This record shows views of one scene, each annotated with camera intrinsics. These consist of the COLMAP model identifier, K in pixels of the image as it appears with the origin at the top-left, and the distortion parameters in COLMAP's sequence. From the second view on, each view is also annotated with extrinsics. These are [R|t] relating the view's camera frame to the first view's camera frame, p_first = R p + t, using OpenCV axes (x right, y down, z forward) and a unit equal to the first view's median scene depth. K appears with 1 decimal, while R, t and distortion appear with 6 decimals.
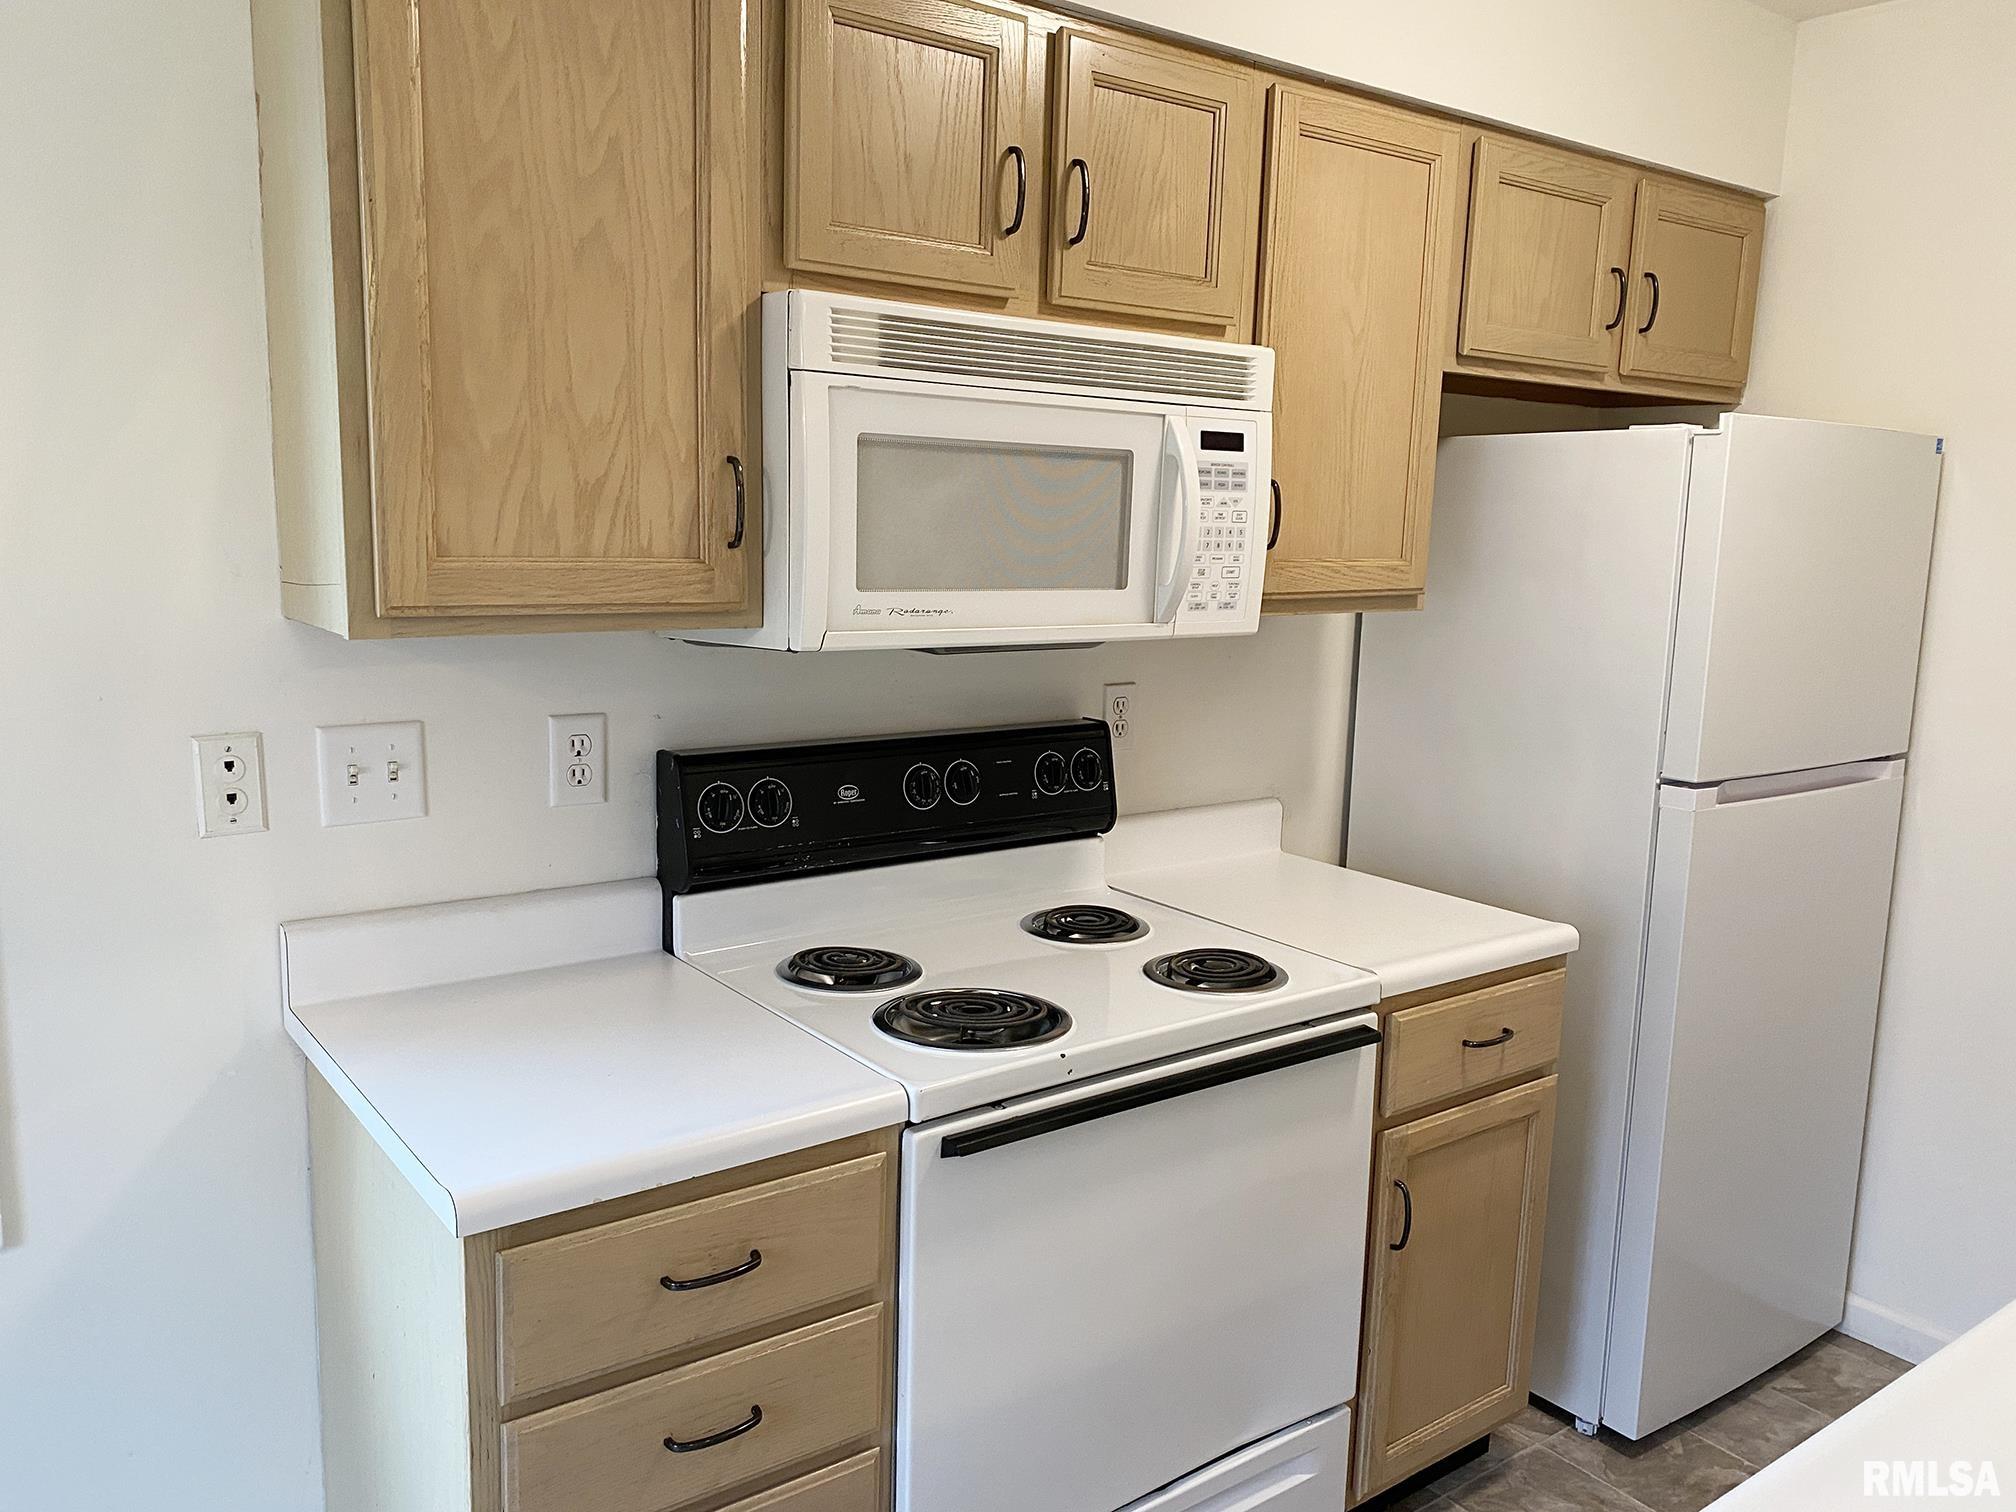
lens RADIAL K [[1535.0, 0, 991.7], [0, 1535.0, 779.1], [0, 0, 1]] dist [0.024267, -0.022585]
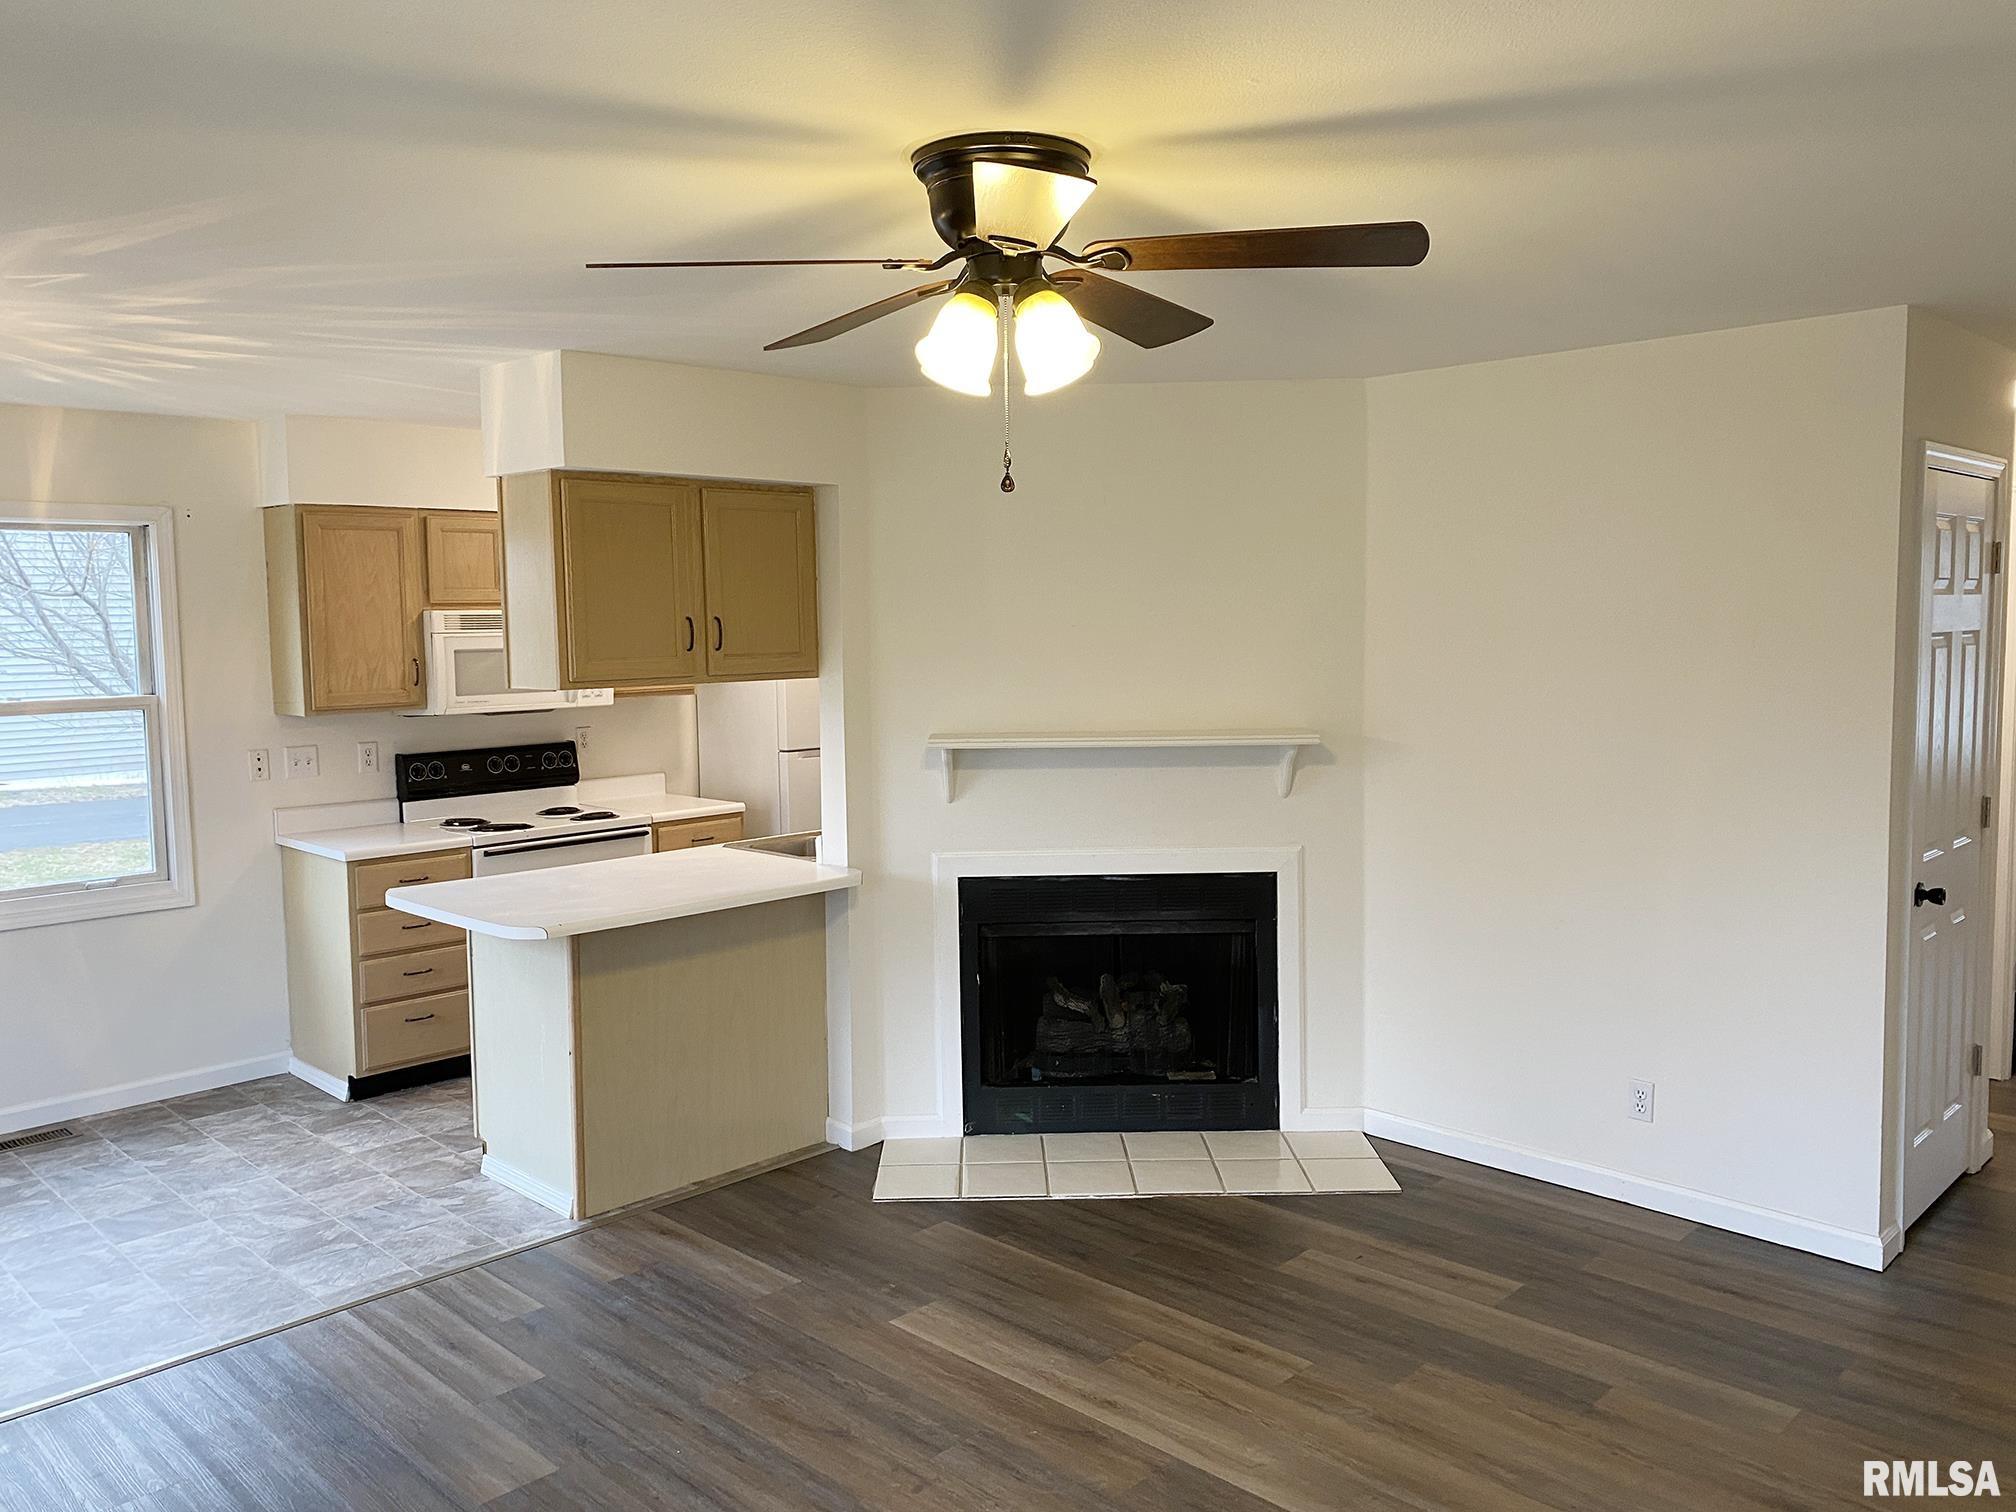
lens RADIAL K [[1535.0, 0, 975.8], [0, 1535.0, 730.7], [0, 0, 1]] dist [0.024267, -0.022585]
pose [[0.988585, -0.055021, 0.140256, 0.555123], [0.068170, 0.993540, -0.090730, 0.331211], [-0.134358, 0.099256, 0.985949, -2.435851]]
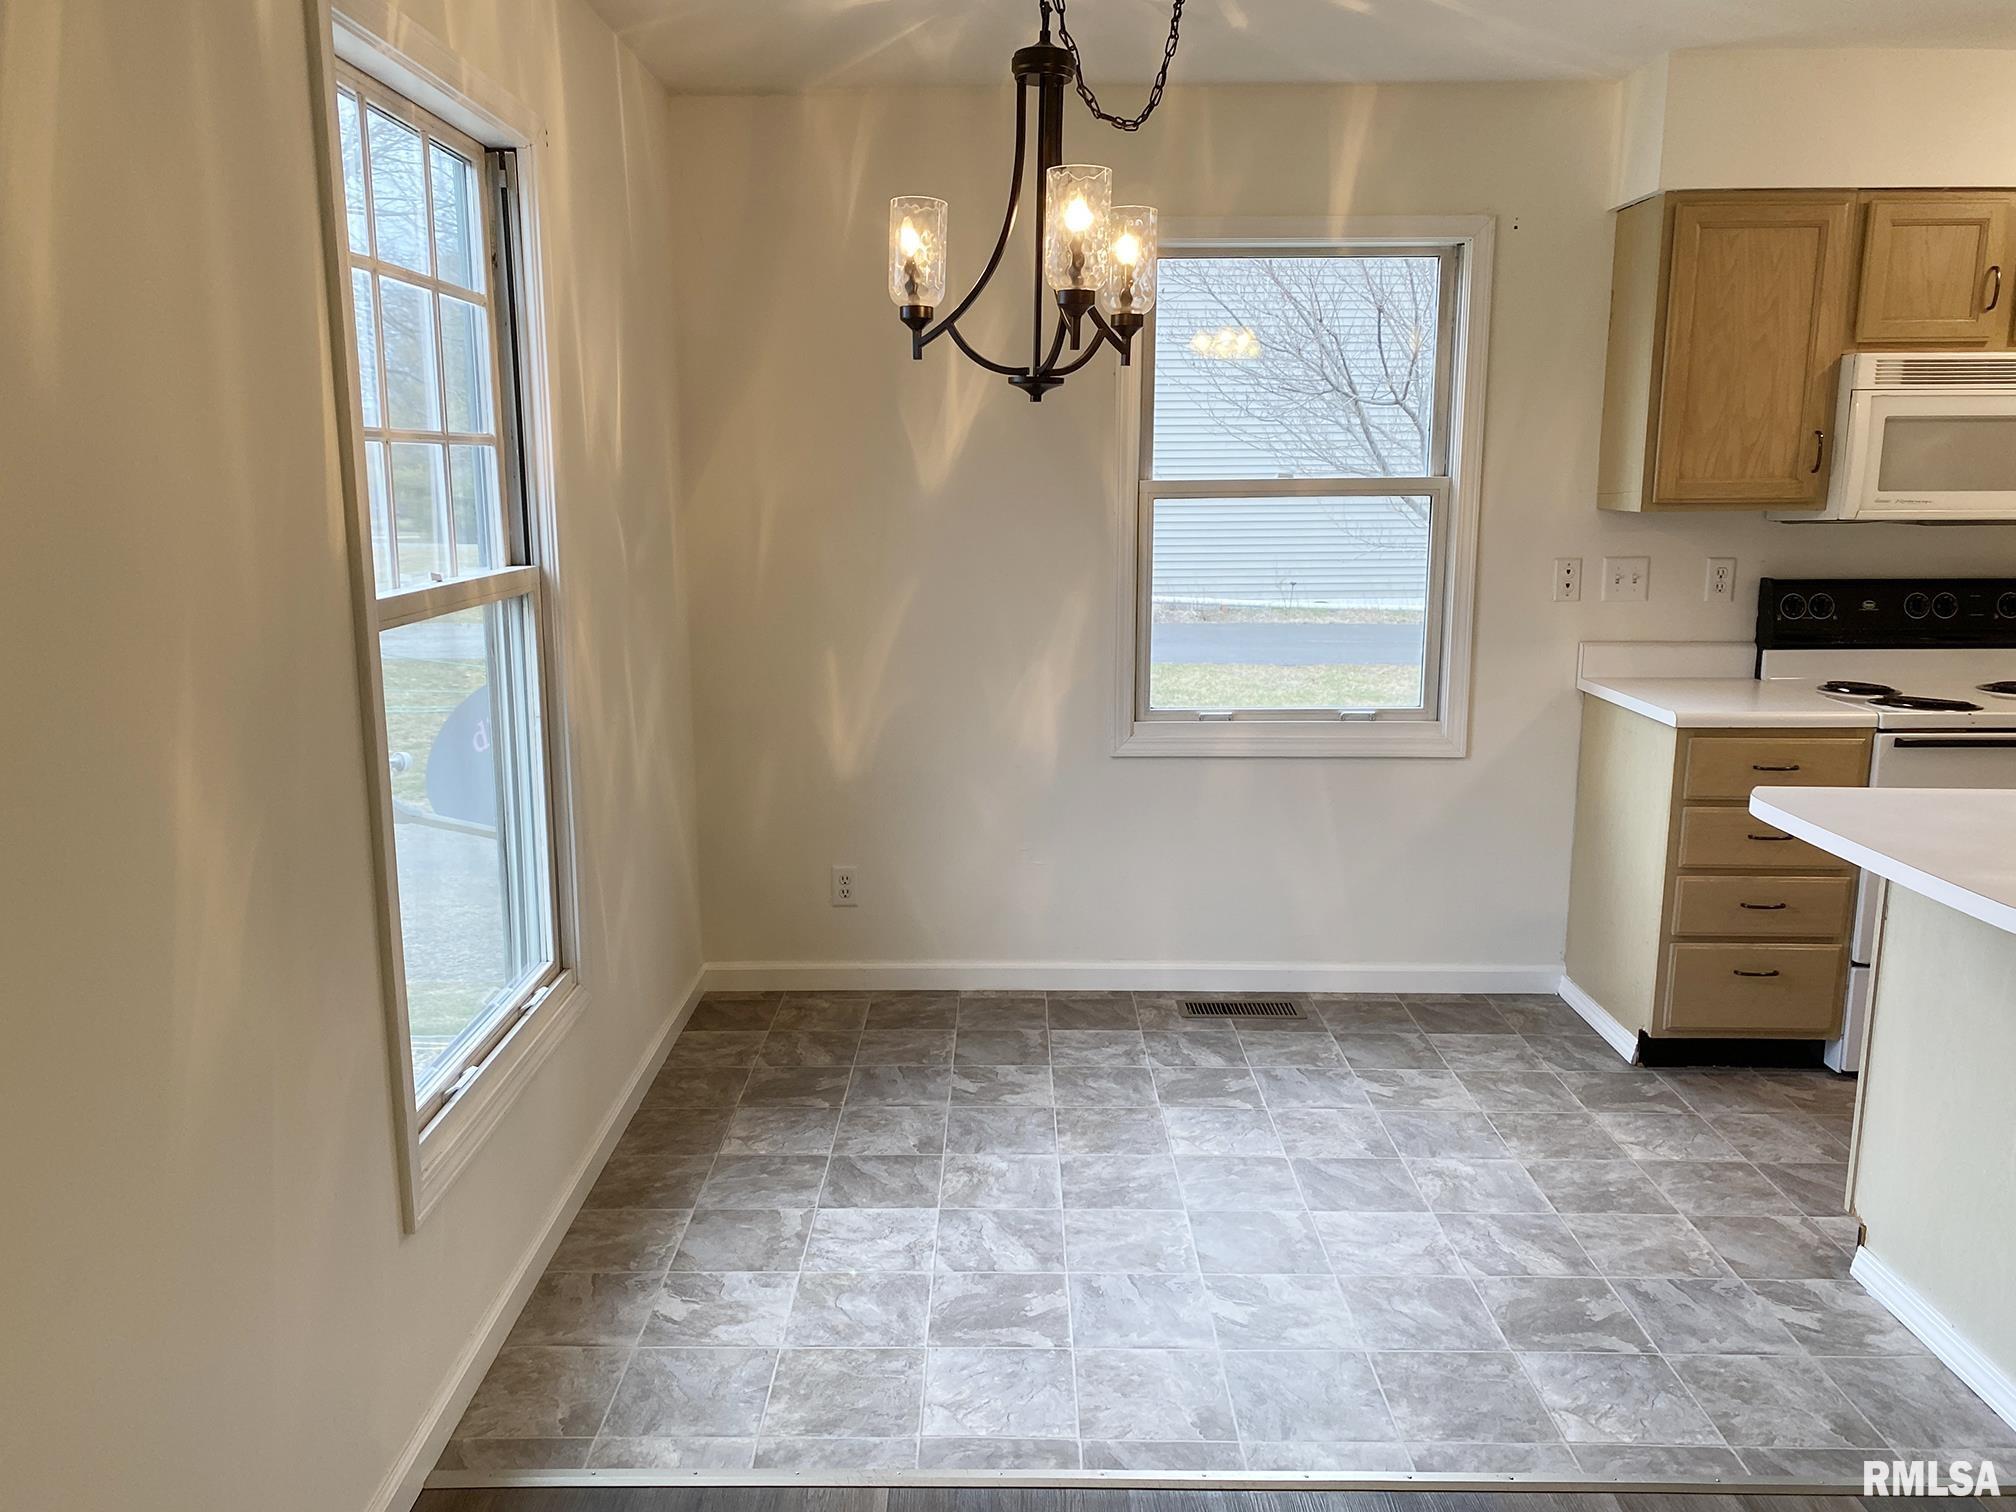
lens RADIAL K [[1535.0, 0, 979.4], [0, 1535.0, 768.2], [0, 0, 1]] dist [0.024267, -0.022585]
pose [[0.795230, 0.083979, -0.600463, 0.238800], [-0.077769, 0.996309, 0.036346, 0.278430], [0.601299, 0.017794, 0.798826, -1.448382]]
